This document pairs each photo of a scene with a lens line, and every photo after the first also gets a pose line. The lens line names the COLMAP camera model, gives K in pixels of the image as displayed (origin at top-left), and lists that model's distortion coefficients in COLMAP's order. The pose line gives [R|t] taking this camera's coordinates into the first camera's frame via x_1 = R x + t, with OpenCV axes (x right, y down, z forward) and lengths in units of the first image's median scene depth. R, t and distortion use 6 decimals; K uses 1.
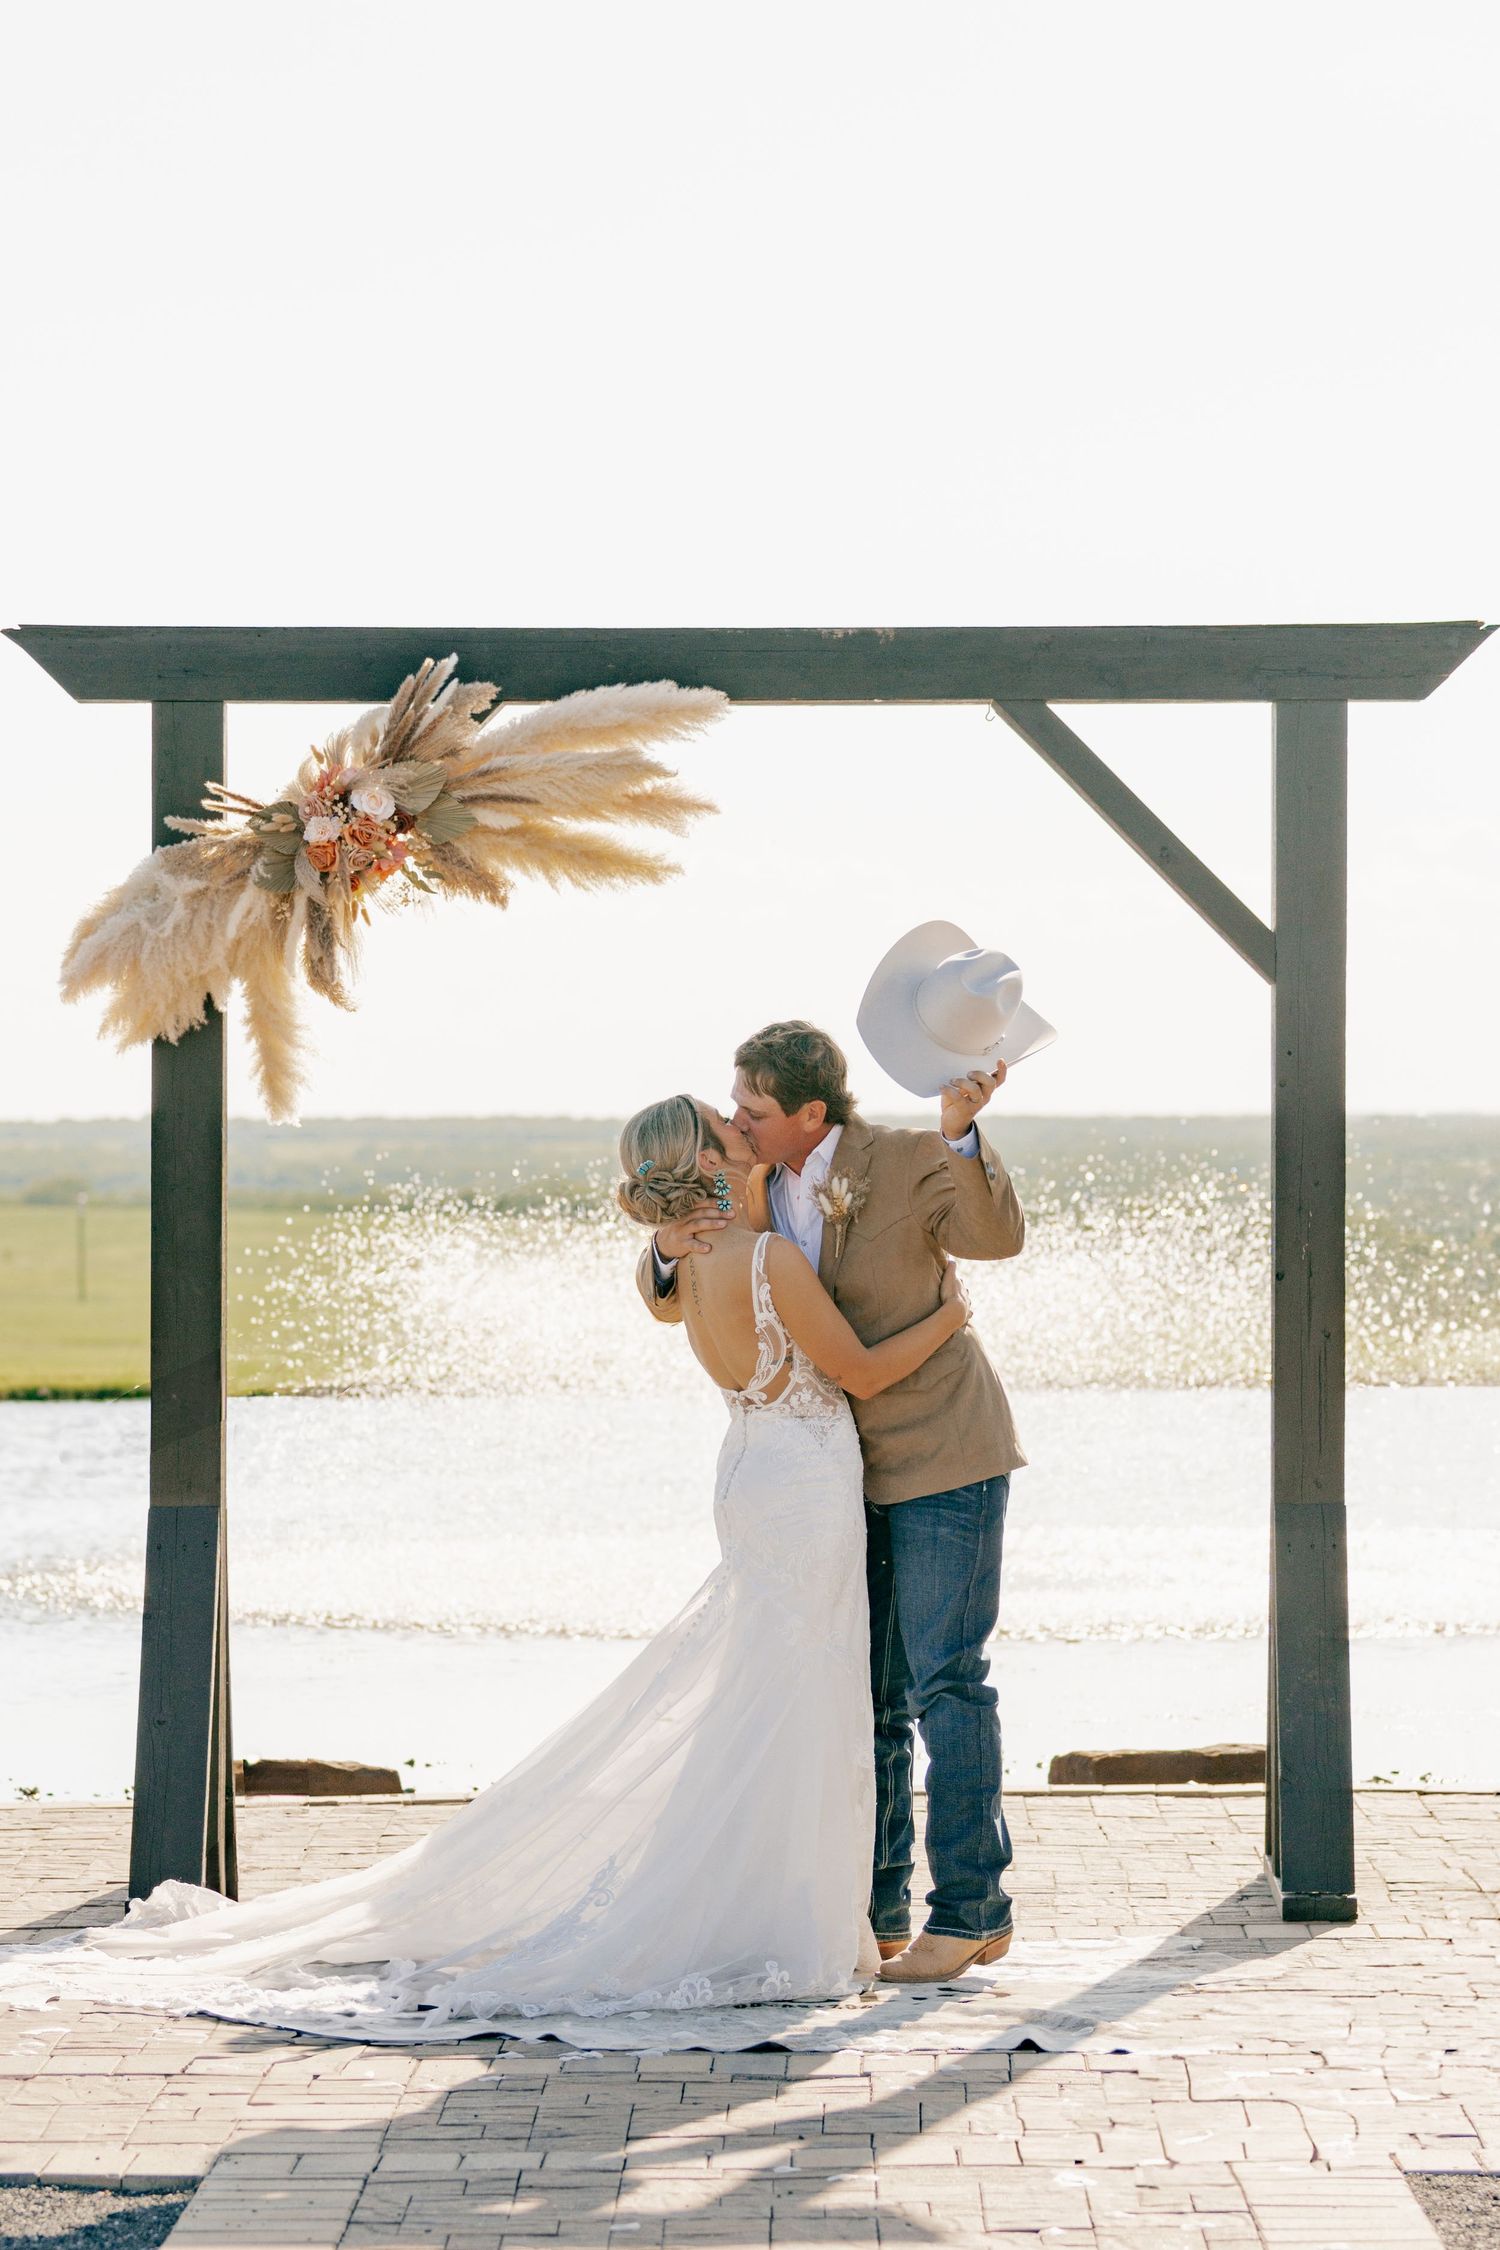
lens RADIAL K [[6811.4, 0, 750.0], [0, 6811.4, 1125.0], [0, 0, 1]] dist [0.009372, -0.639932]
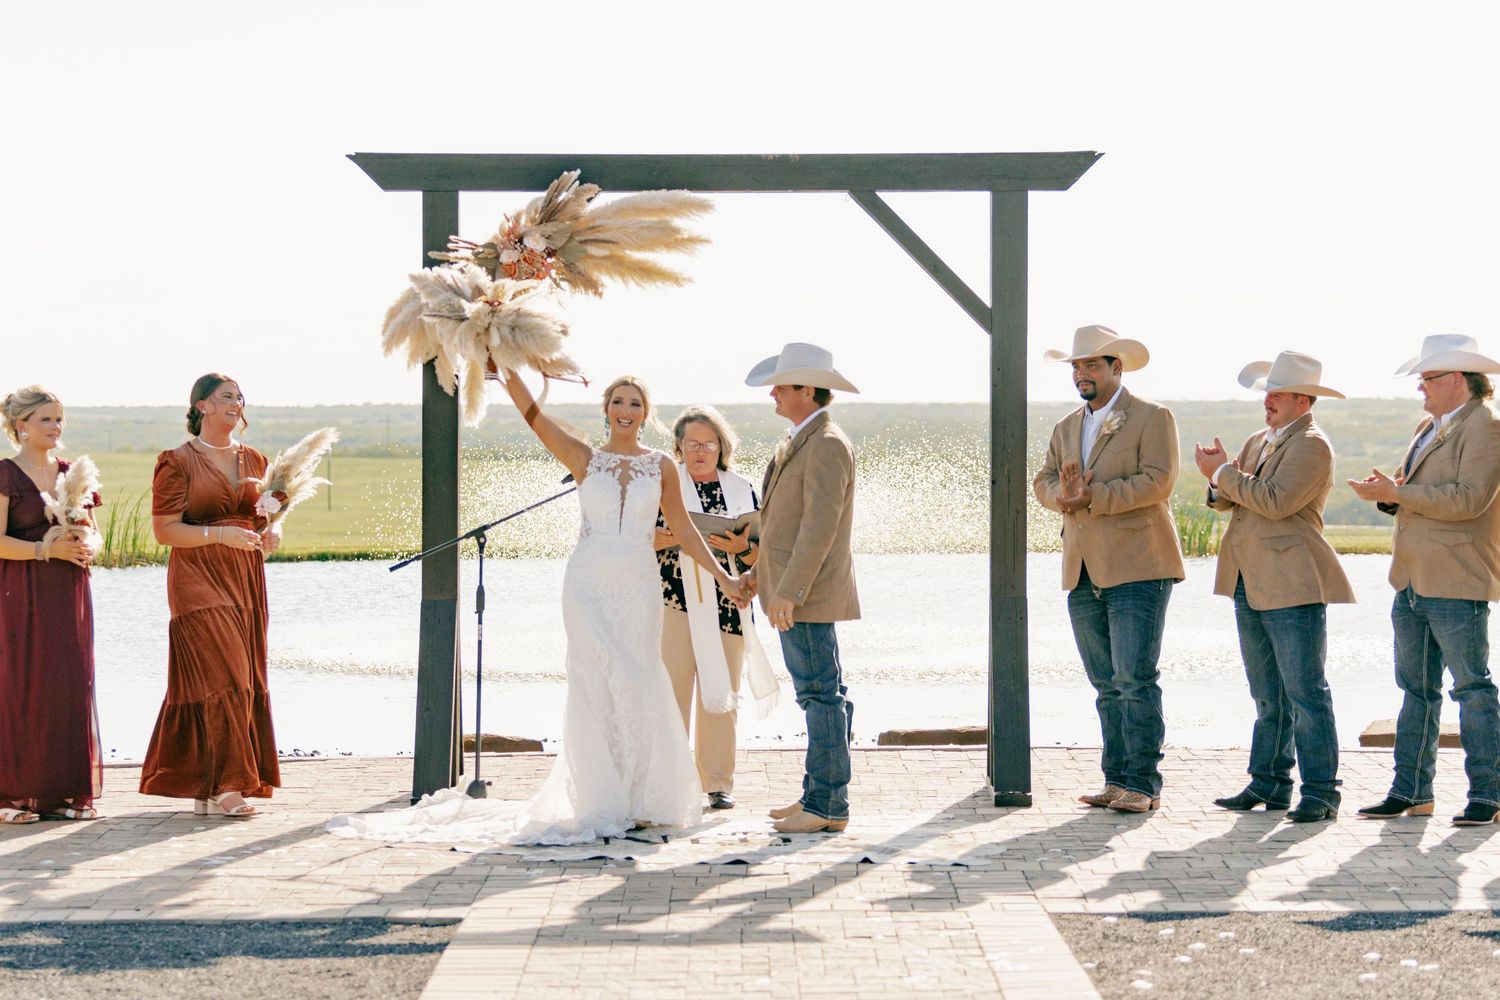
lens RADIAL K [[4540.9, 0, 750.0], [0, 4540.9, 500.0], [0, 0, 1]] dist [0.009372, -0.639932]
pose [[0.999911, -0.000949, 0.013326, -0.010635], [0.000698, 0.999822, 0.018829, 0.002442], [-0.013342, -0.018818, 0.999734, -0.318972]]
